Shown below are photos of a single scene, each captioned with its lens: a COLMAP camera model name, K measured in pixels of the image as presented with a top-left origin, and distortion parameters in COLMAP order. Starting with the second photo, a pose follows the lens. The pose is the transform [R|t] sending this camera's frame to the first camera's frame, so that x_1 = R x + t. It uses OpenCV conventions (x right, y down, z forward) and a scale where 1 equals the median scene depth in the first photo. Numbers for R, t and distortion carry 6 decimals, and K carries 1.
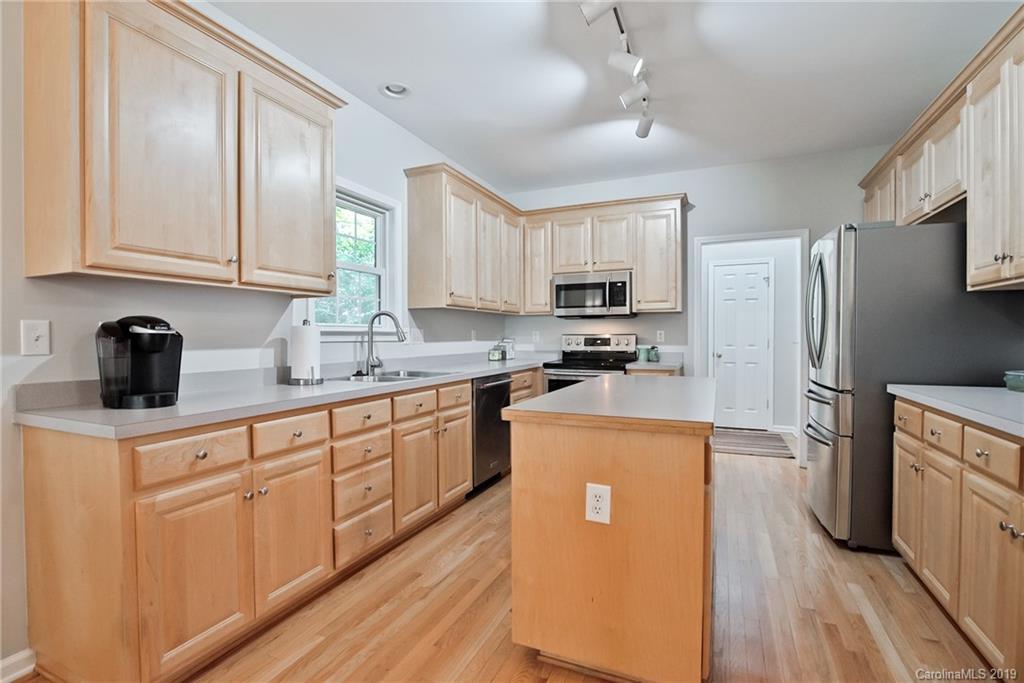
lens RADIAL K [[474.4, 0, 510.1], [0, 474.4, 337.0], [0, 0, 1]] dist [-0.003764, -0.000059]
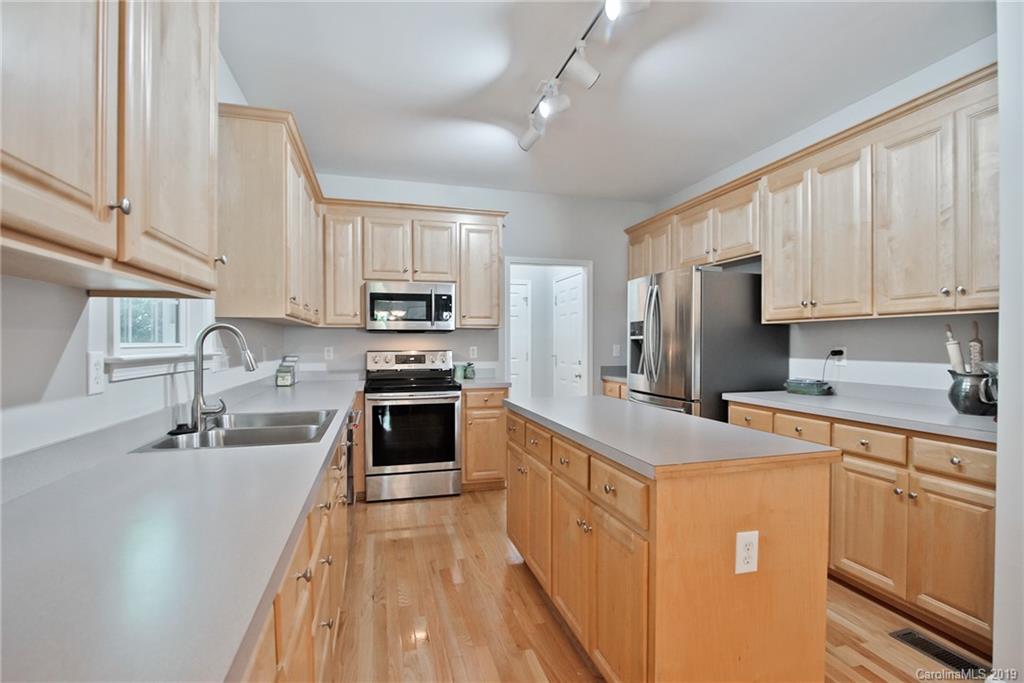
lens RADIAL K [[473.8, 0, 508.1], [0, 473.8, 345.0], [0, 0, 1]] dist [-0.020979, 0.006057]
pose [[0.775108, -0.000637, 0.631829, -0.256948], [0.000825, 1.000000, -0.000005, -0.017542], [-0.631829, 0.000525, 0.775108, 0.202258]]
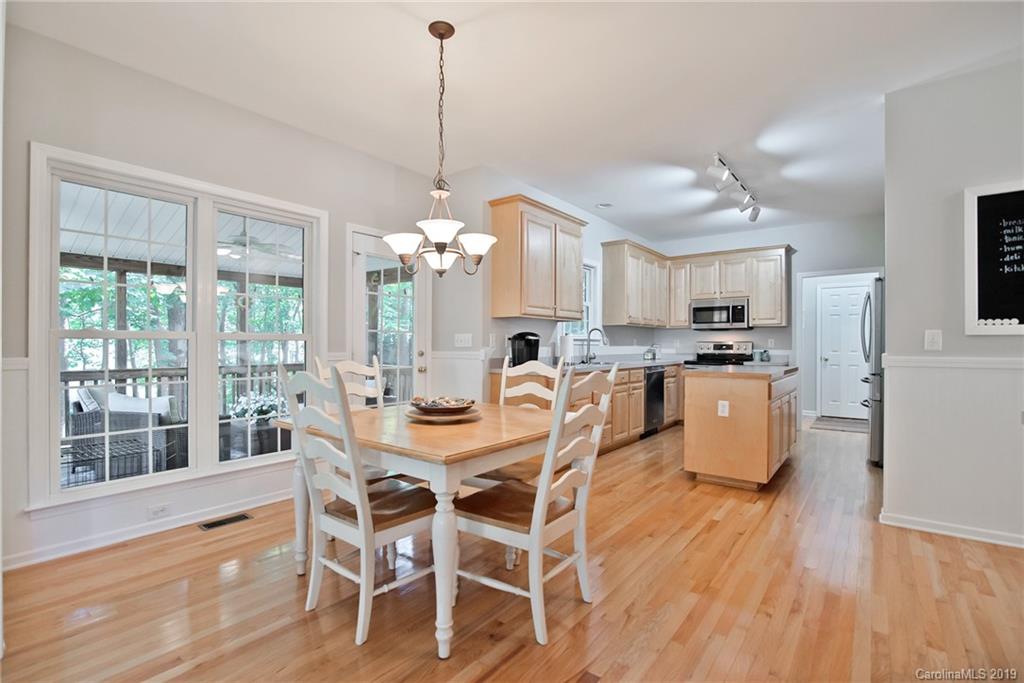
lens RADIAL K [[472.0, 0, 525.6], [0, 472.0, 345.0], [0, 0, 1]] dist [-0.001485, 0.000151]
pose [[0.977134, 0.004237, -0.212584, -0.102121], [-0.004923, 0.999984, -0.002696, 0.011725], [0.212569, 0.003681, 0.977139, -0.551113]]
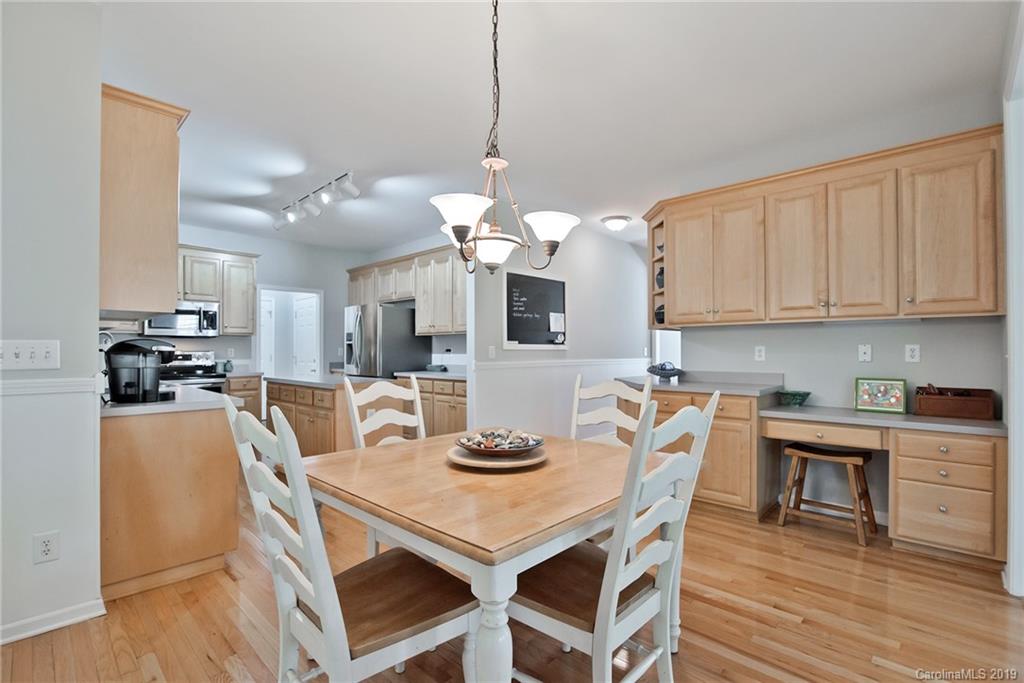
lens RADIAL K [[473.8, 0, 508.1], [0, 473.8, 345.0], [0, 0, 1]] dist [-0.020979, 0.006057]
pose [[0.352015, 0.012896, 0.935906, -0.682745], [0.004380, 0.999871, -0.015425, 0.000540], [-0.935984, 0.009529, 0.351913, -0.213808]]
